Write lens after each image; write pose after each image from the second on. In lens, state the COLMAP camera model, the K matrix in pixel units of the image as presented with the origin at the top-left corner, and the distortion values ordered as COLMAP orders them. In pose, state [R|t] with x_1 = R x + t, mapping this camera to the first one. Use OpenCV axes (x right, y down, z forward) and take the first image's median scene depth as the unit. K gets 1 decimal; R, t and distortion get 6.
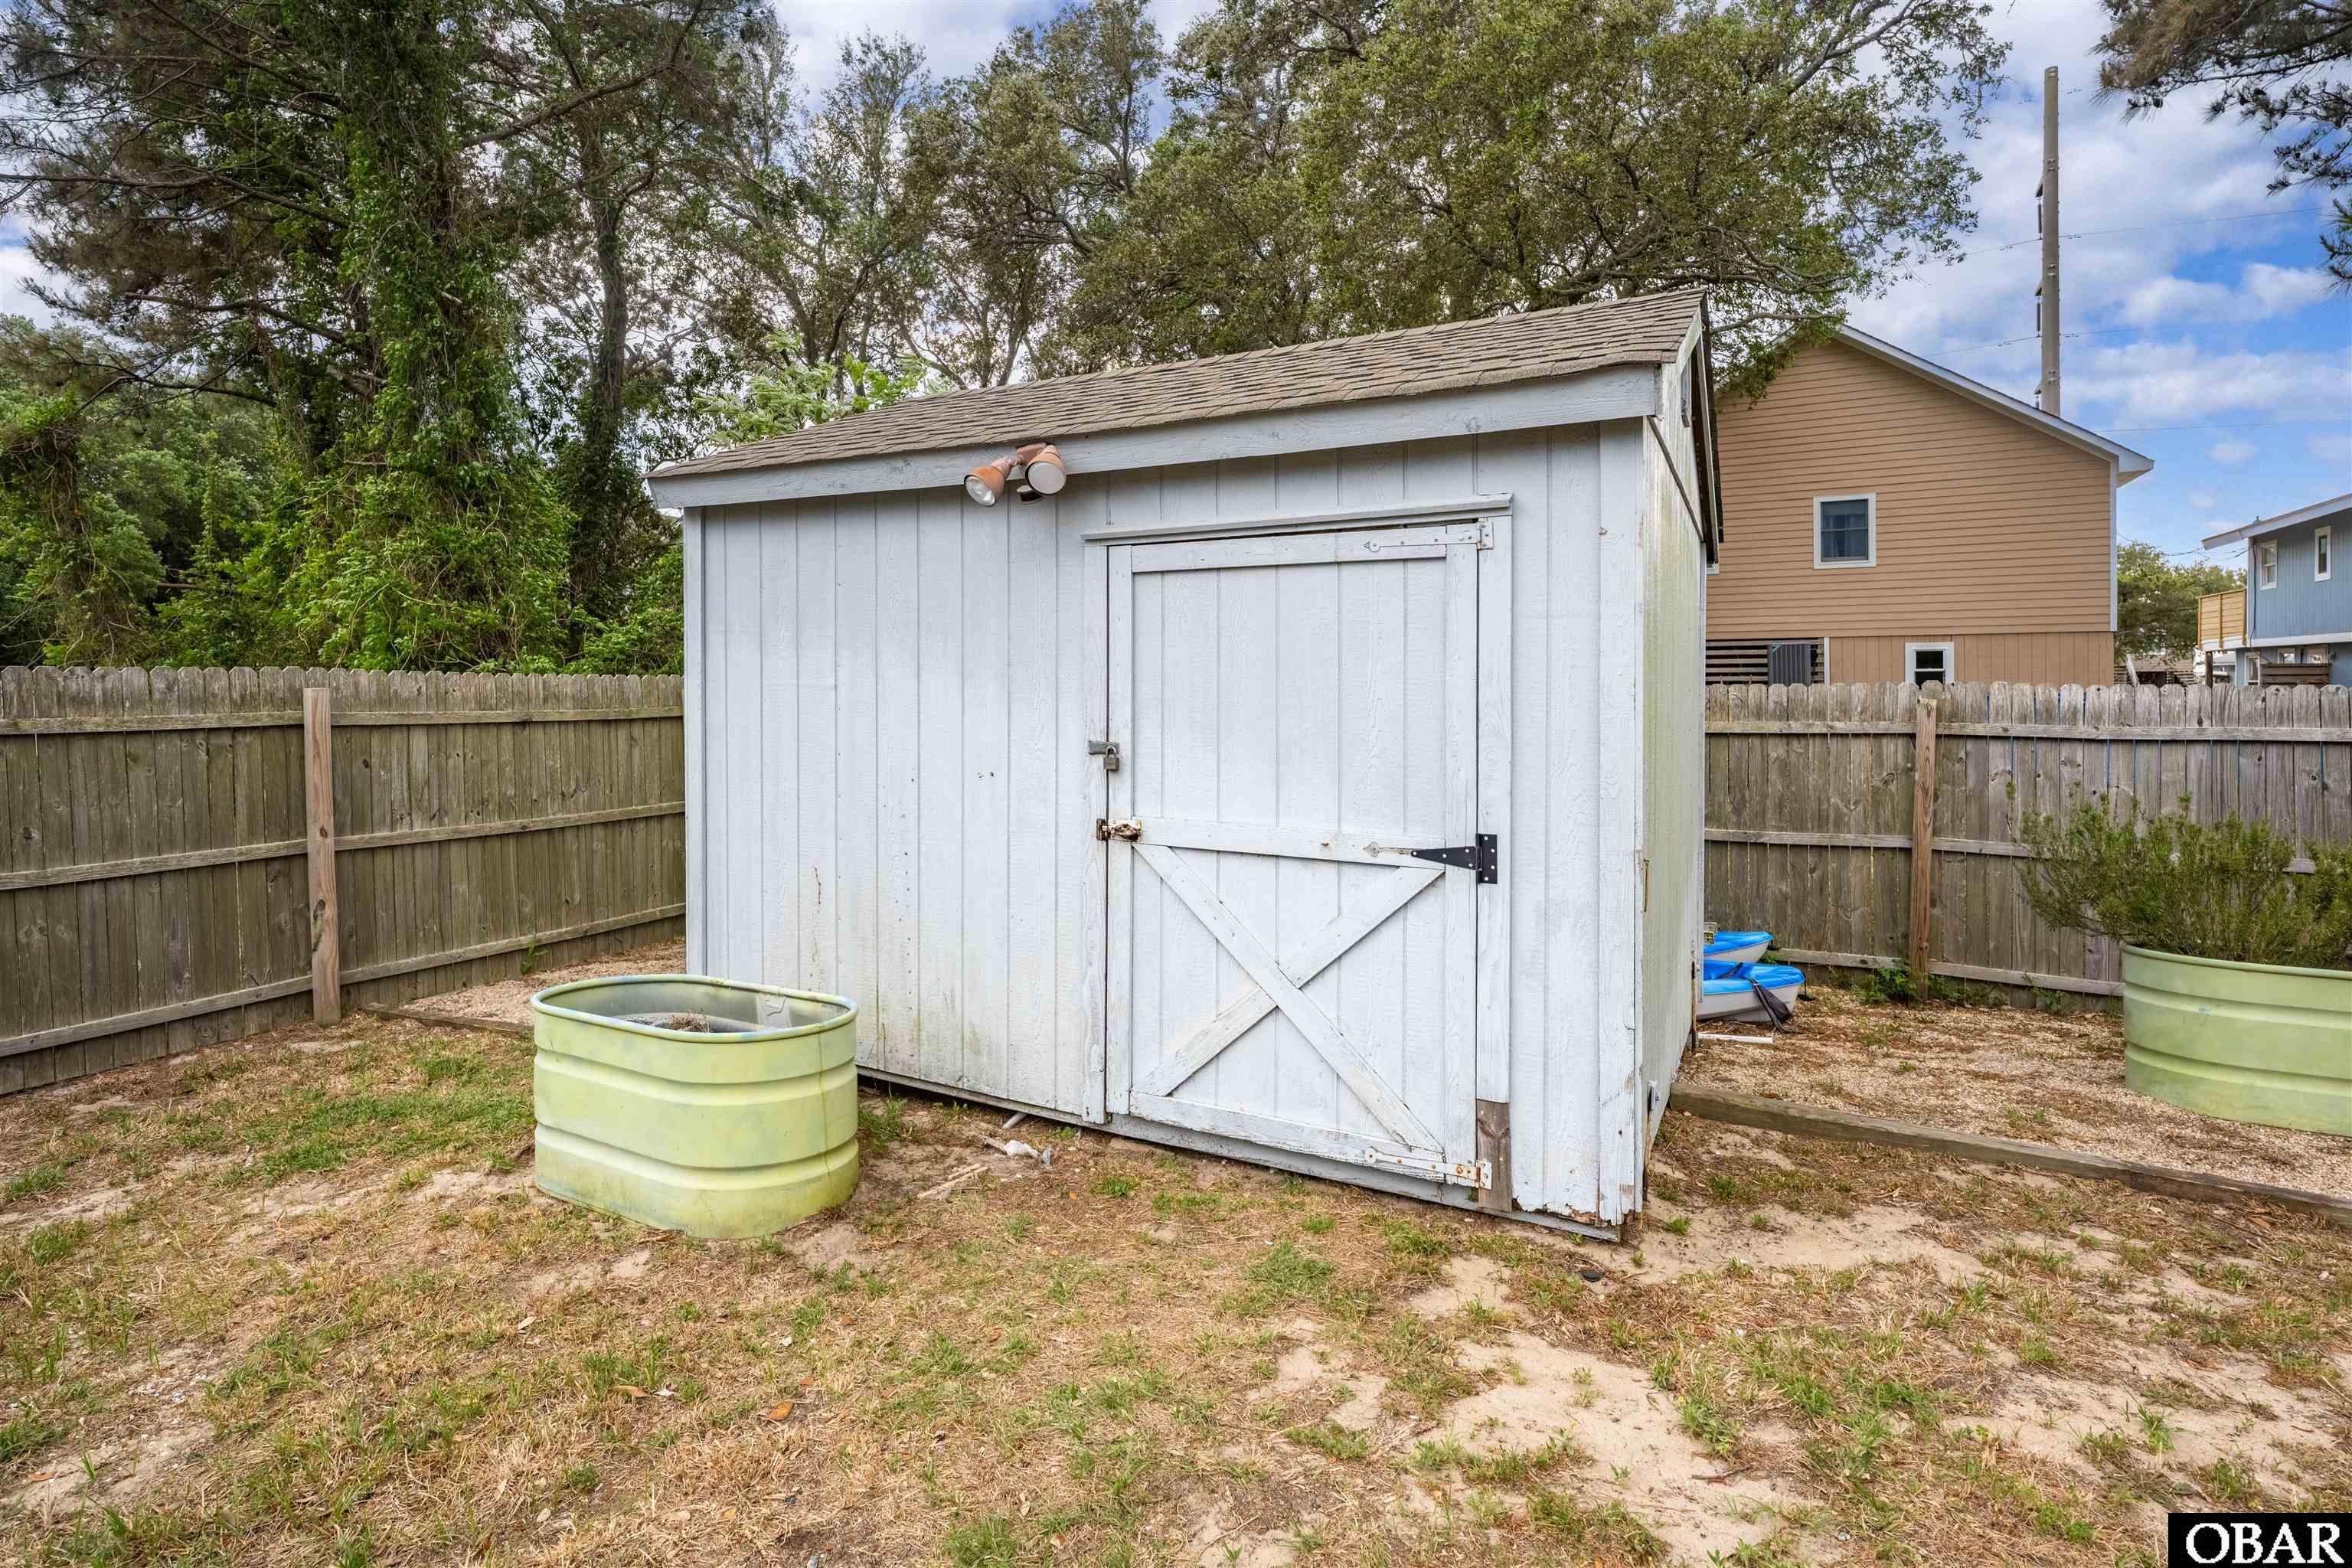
lens RADIAL K [[1168.8, 0, 1139.3], [0, 1168.8, 706.5], [0, 0, 1]] dist [-0.003087, 0.001487]
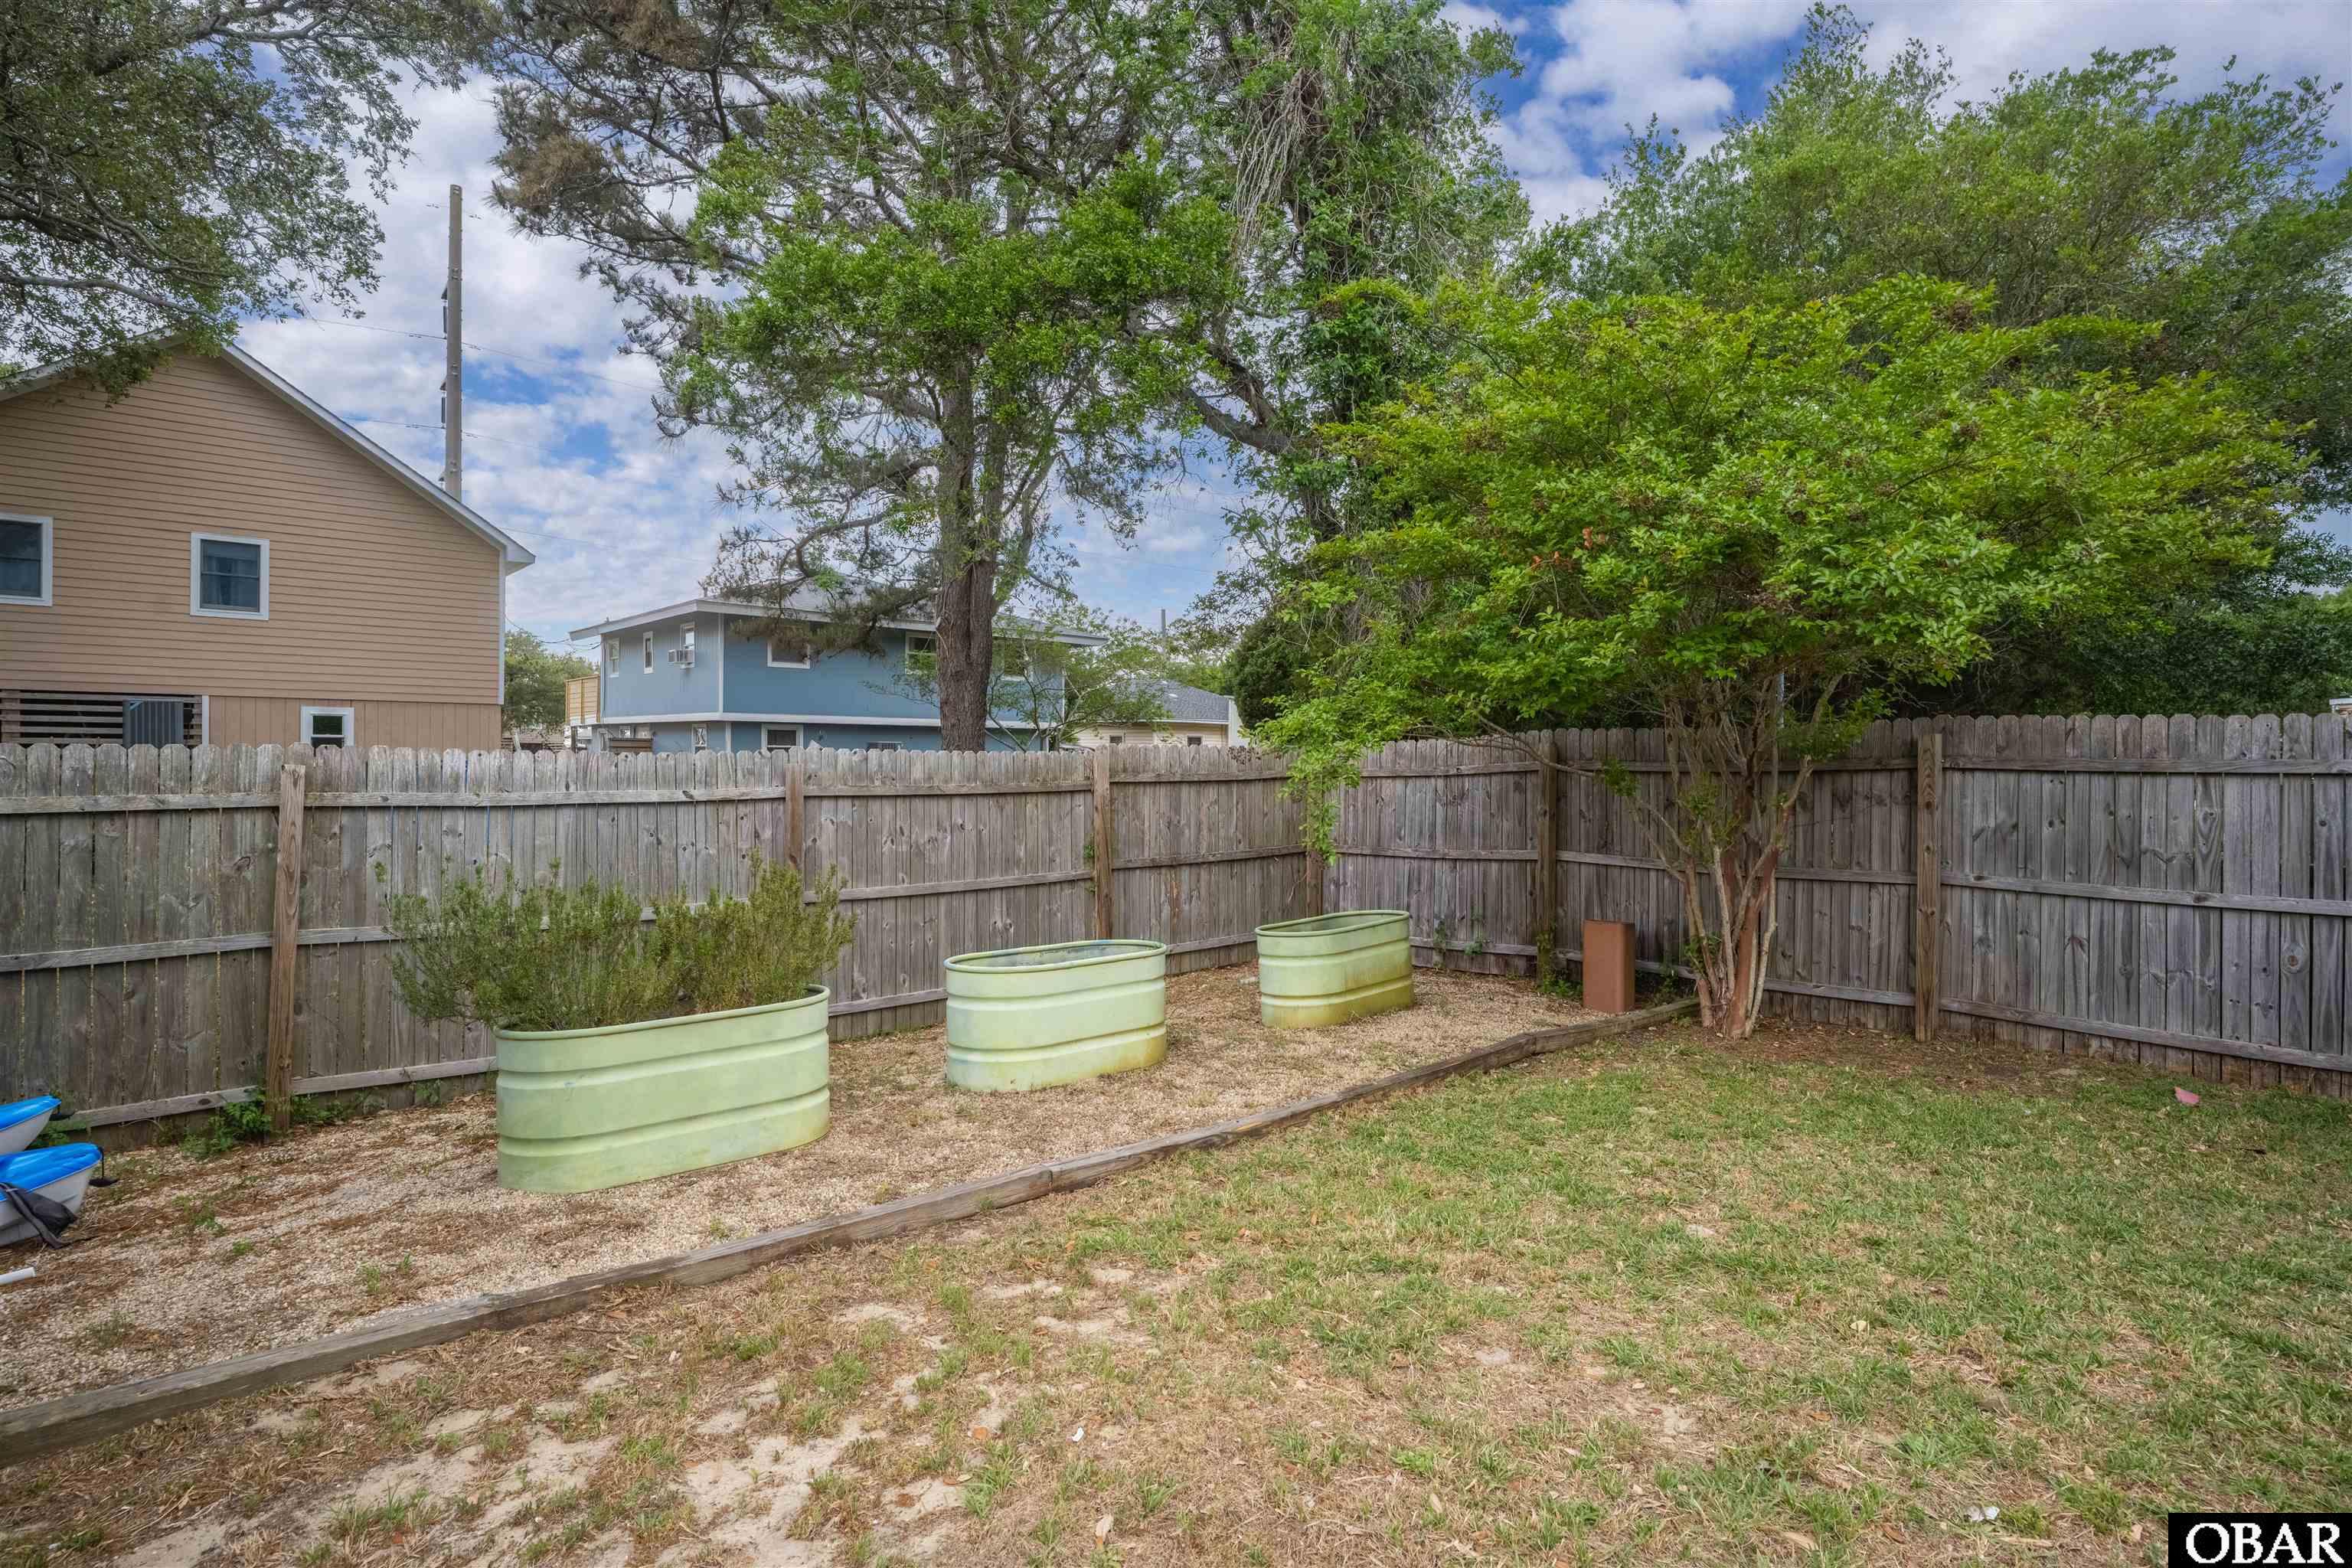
lens RADIAL K [[1148.7, 0, 1183.5], [0, 1148.7, 737.4], [0, 0, 1]] dist [-0.006169, 0.000022]
pose [[0.333340, 0.023618, 0.942511, 0.115776], [0.007256, 0.999592, -0.027615, 0.001324], [-0.942779, 0.016044, 0.333033, 0.128184]]
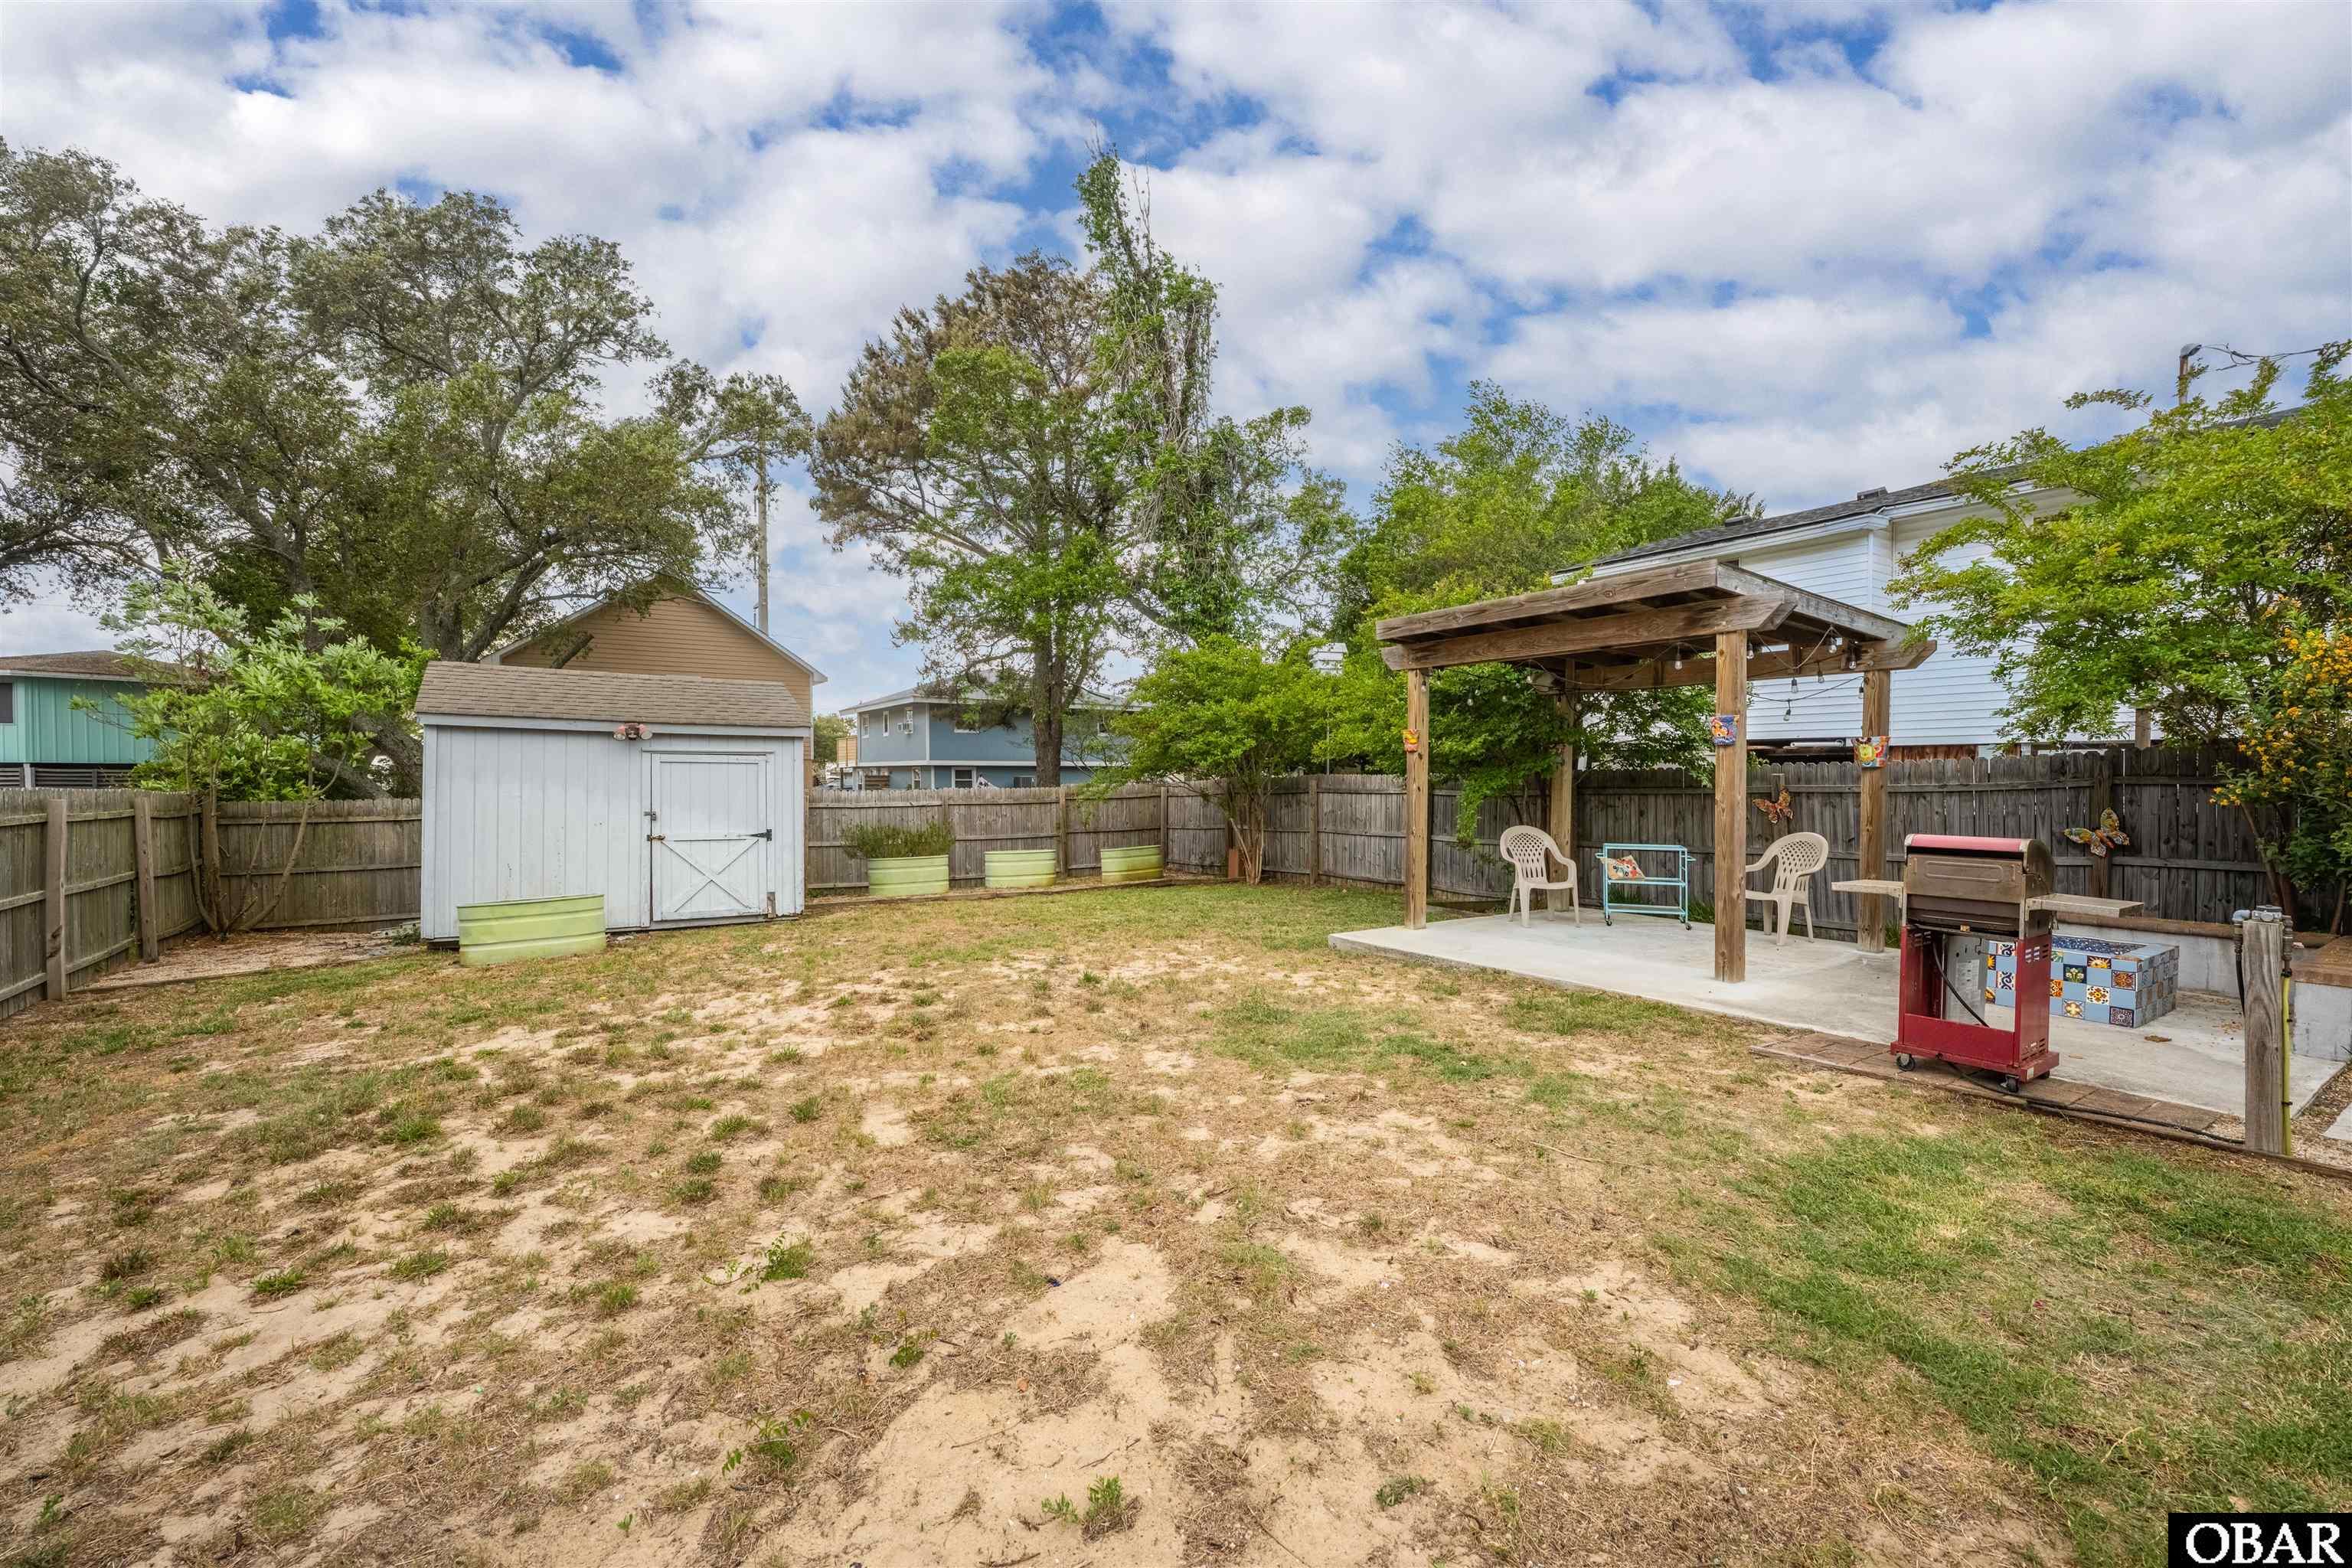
lens RADIAL K [[925.5, 0, 1176.0], [0, 925.5, 784.0], [0, 0, 1]] dist [-0.020521, -0.000084]
pose [[0.450325, -0.000877, 0.892864, -0.994154], [0.017461, 0.999817, -0.007825, -0.001270], [-0.892694, 0.019114, 0.450258, -0.897072]]
